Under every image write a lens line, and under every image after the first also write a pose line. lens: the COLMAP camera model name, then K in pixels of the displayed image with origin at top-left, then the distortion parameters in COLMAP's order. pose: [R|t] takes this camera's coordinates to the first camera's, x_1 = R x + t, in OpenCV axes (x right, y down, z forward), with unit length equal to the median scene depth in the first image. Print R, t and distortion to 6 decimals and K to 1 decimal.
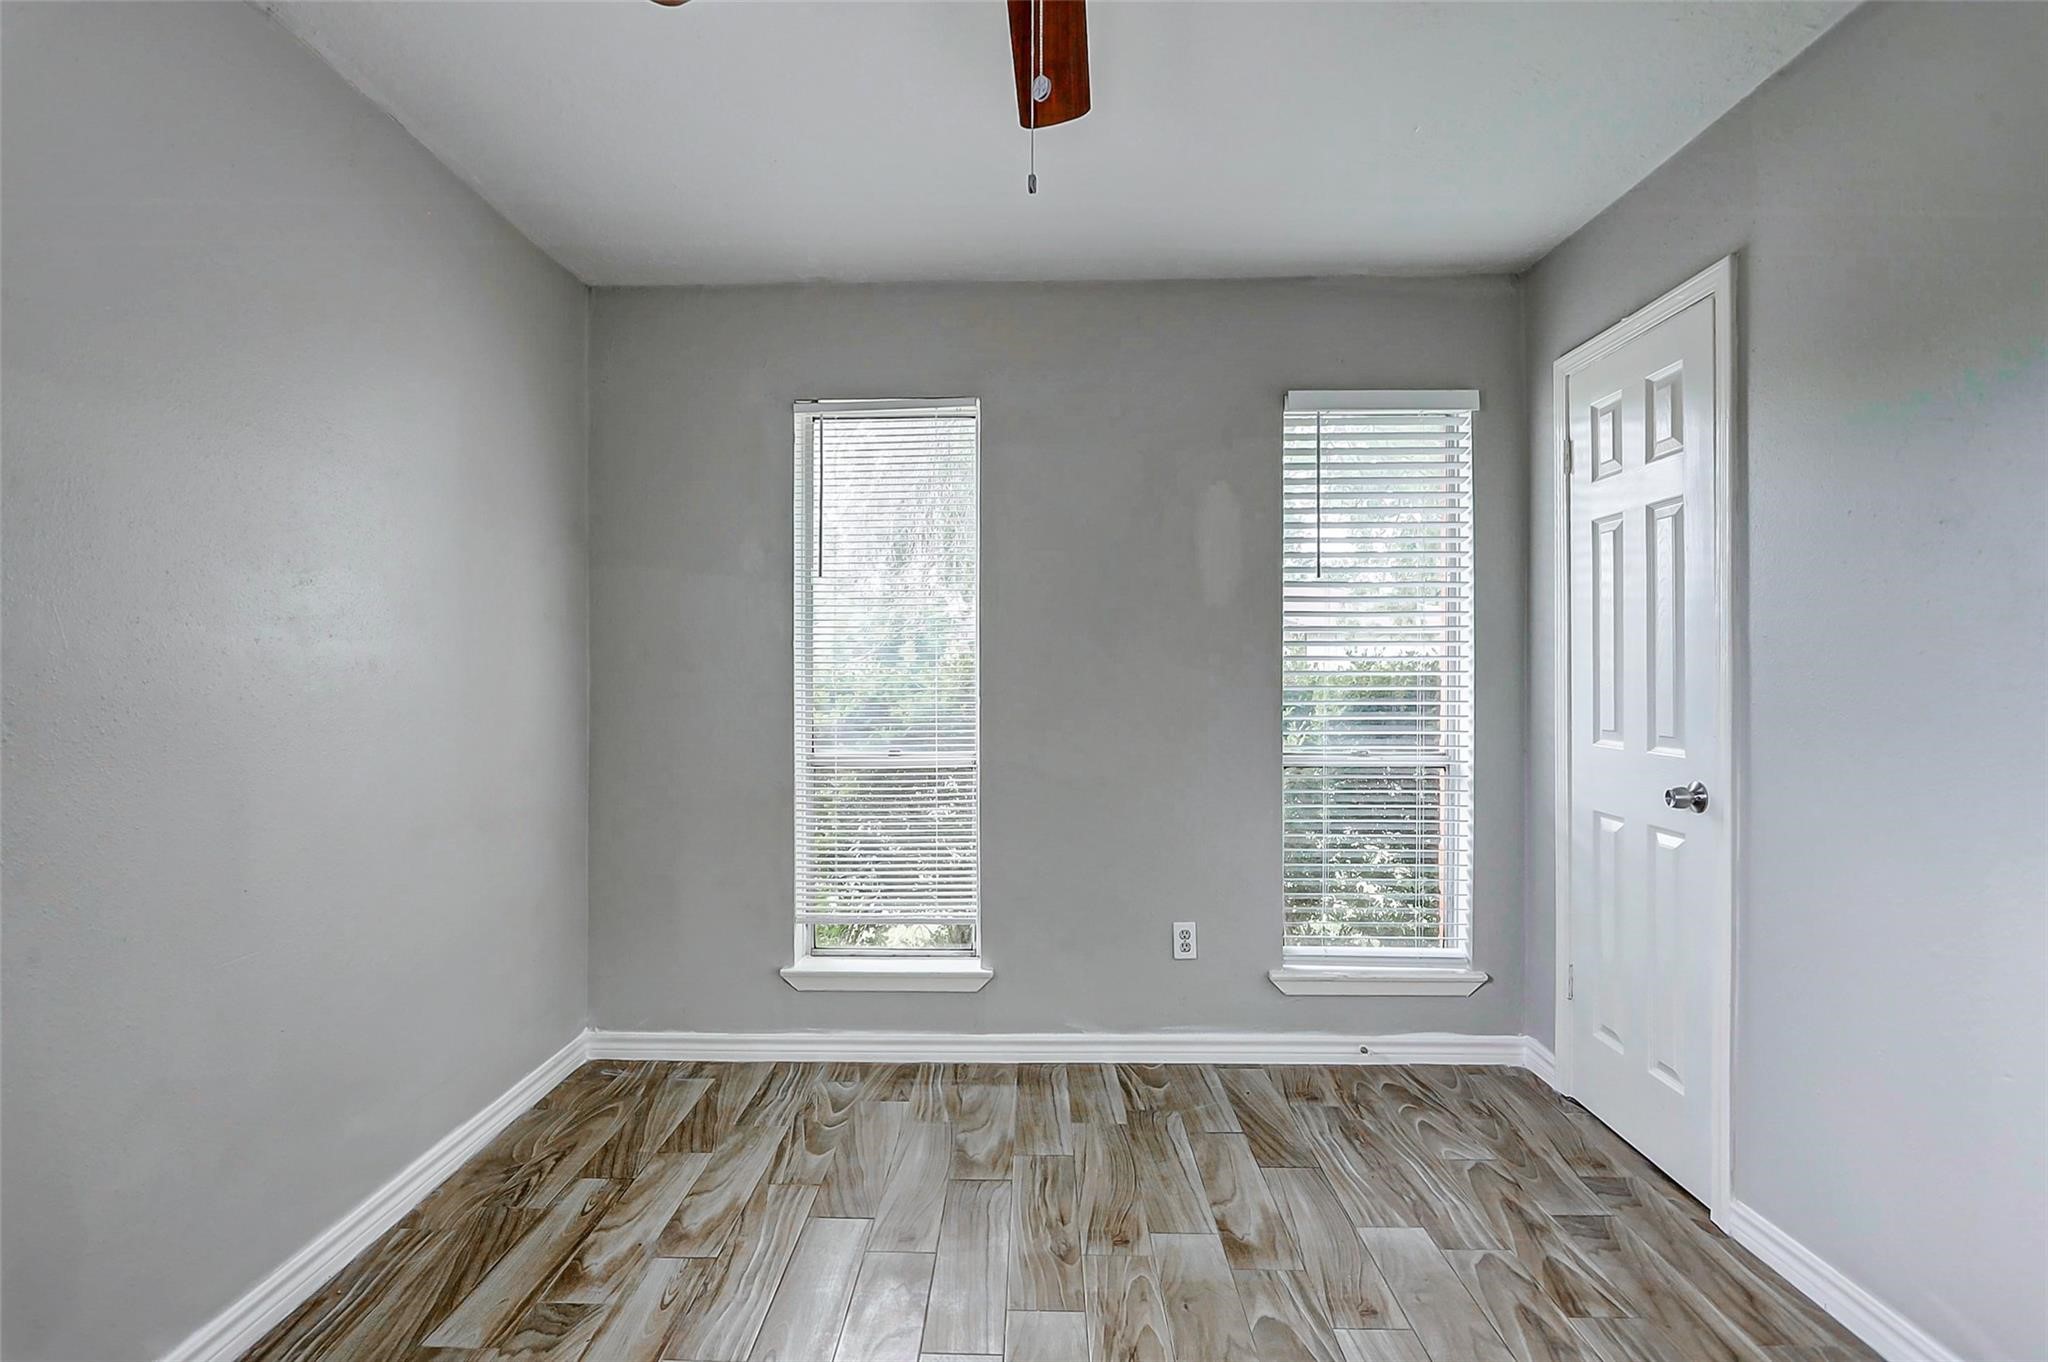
lens RADIAL K [[996.0, 0, 1014.9], [0, 996.0, 667.8], [0, 0, 1]] dist [-0.016824, 0.004881]
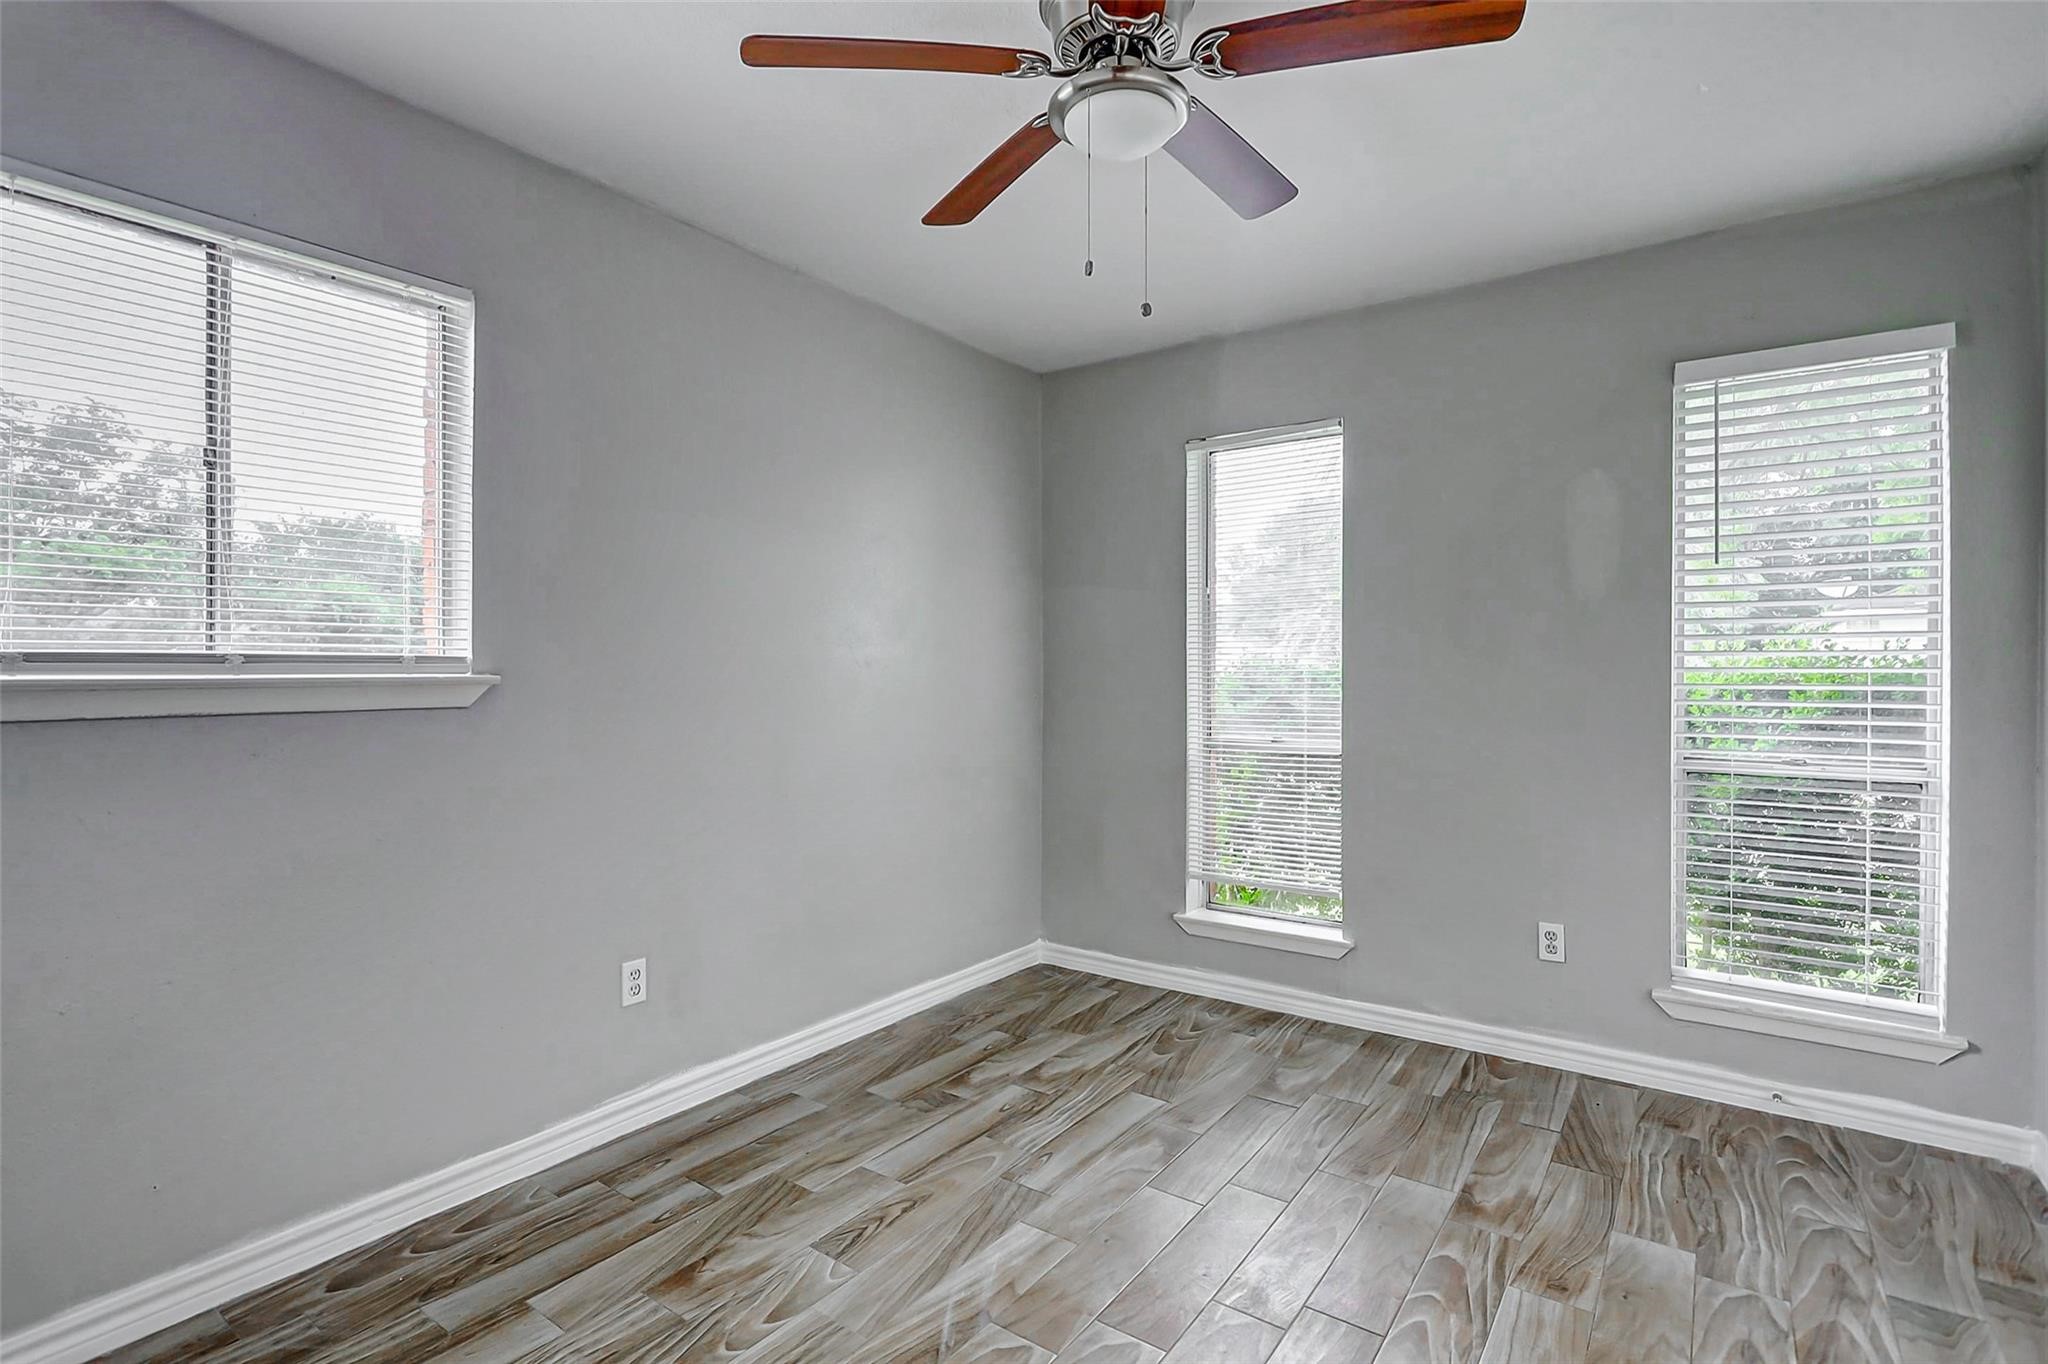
lens RADIAL K [[996.0, 0, 1014.9], [0, 996.0, 668.8], [0, 0, 1]] dist [-0.016824, 0.004881]
pose [[0.822537, 0.001680, -0.568710, 0.311443], [0.000756, 0.999992, 0.004048, 0.000576], [0.568712, -0.003760, 0.822528, -0.110294]]
